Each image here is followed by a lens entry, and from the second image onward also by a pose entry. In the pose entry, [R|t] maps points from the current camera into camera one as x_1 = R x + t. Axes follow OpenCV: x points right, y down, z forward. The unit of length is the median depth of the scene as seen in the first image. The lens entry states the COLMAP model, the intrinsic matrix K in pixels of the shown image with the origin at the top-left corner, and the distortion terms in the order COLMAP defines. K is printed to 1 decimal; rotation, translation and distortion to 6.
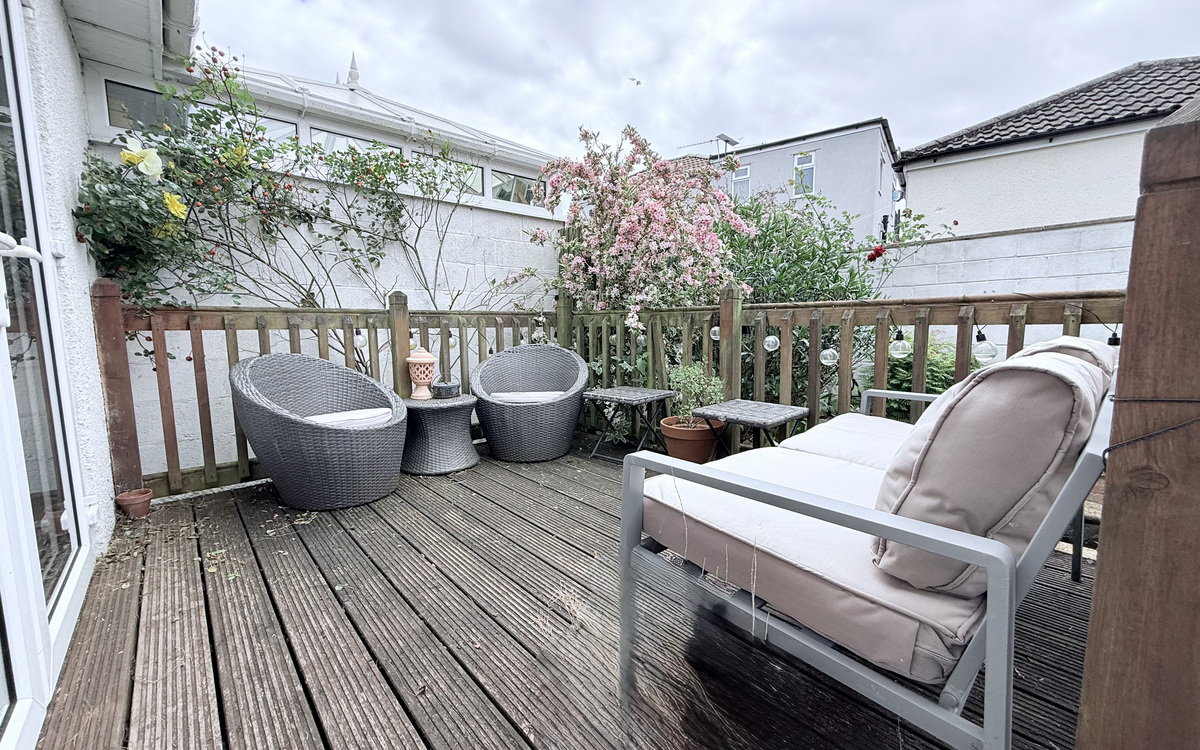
lens RADIAL K [[479.1, 0, 600.7], [0, 479.1, 373.1], [0, 0, 1]] dist [-0.006849, -0.000608]
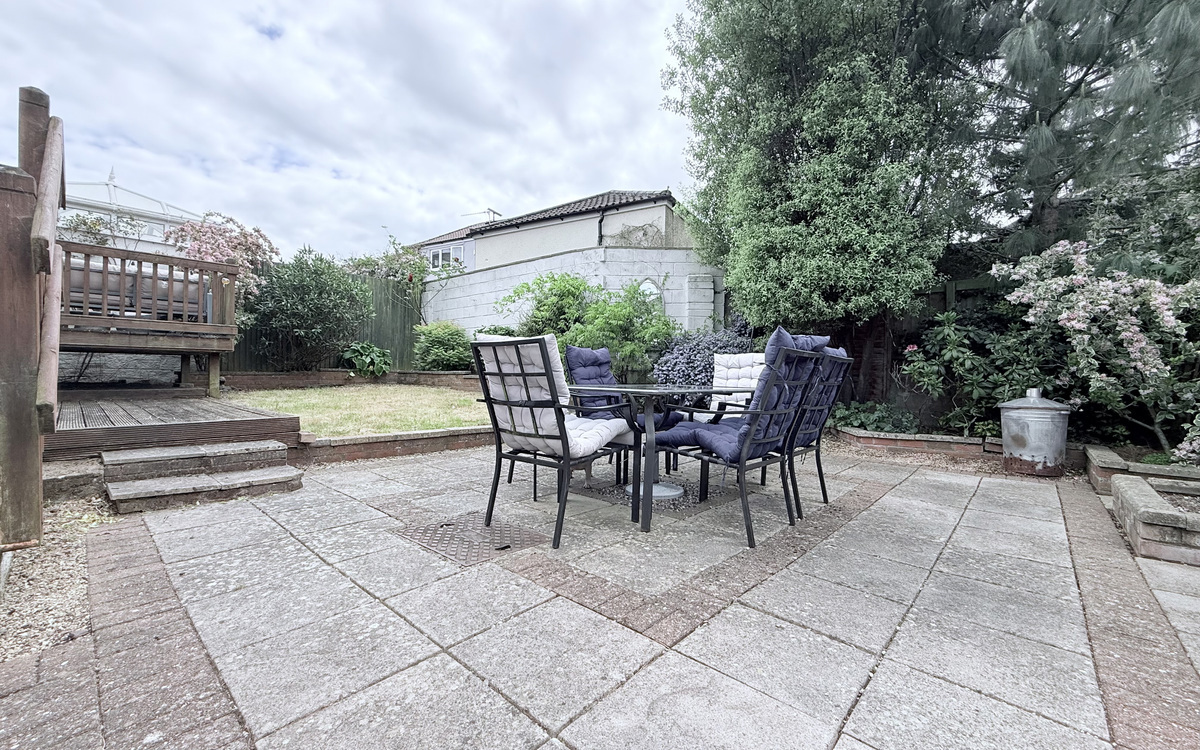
lens RADIAL K [[479.1, 0, 605.6], [0, 479.1, 377.6], [0, 0, 1]] dist [-0.006849, -0.000608]
pose [[0.993297, 0.025768, 0.112679, 2.261177], [-0.014494, 0.994907, -0.099754, 0.640291], [-0.114676, 0.097452, 0.988611, -1.898354]]
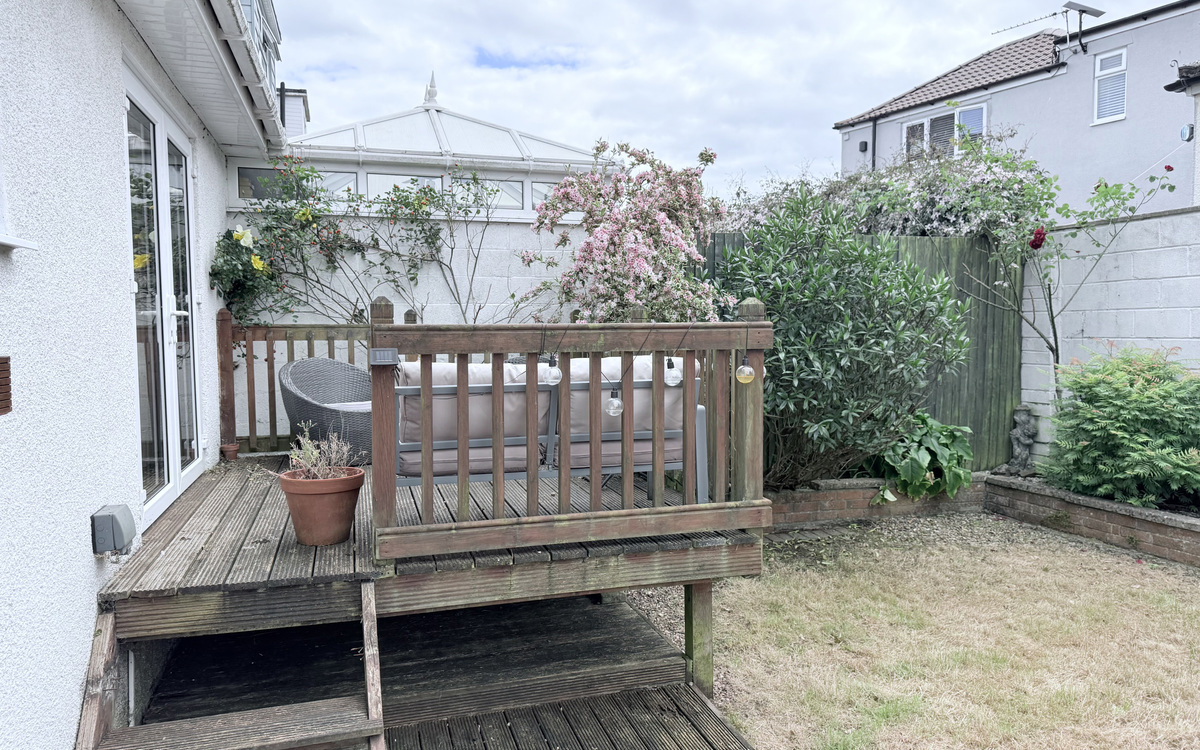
lens RADIAL K [[887.7, 0, 596.5], [0, 887.7, 375.6], [0, 0, 1]] dist [0.037482, -0.002559]
pose [[0.894754, 0.030985, -0.445483, 1.154098], [-0.051249, 0.998124, -0.033509, 0.052219], [0.443609, 0.052813, 0.894663, -0.910094]]
